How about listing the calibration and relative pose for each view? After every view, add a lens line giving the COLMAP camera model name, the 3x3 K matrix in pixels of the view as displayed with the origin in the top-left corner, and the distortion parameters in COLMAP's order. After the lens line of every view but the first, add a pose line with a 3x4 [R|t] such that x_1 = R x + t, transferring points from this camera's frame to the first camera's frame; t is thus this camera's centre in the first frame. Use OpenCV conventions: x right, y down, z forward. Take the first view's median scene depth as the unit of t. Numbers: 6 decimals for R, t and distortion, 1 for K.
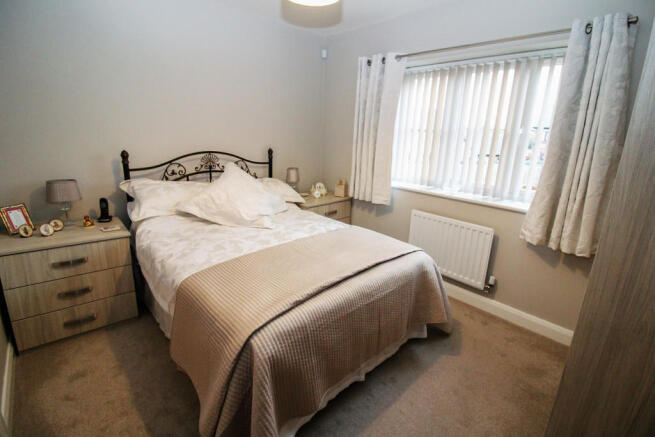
lens RADIAL K [[307.9, 0, 327.1], [0, 307.9, 210.3], [0, 0, 1]] dist [0.000039, -0.000373]
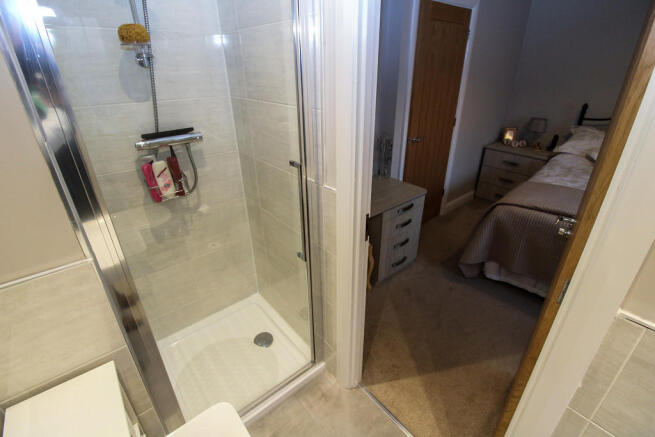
lens RADIAL K [[307.9, 0, 327.1], [0, 307.9, 210.3], [0, 0, 1]] dist [0.000039, -0.000373]
pose [[-0.057536, 0.383692, -0.921667, 0.979767], [-0.254042, 0.887180, 0.385194, -0.008541], [0.965480, 0.256305, 0.046429, -0.057688]]
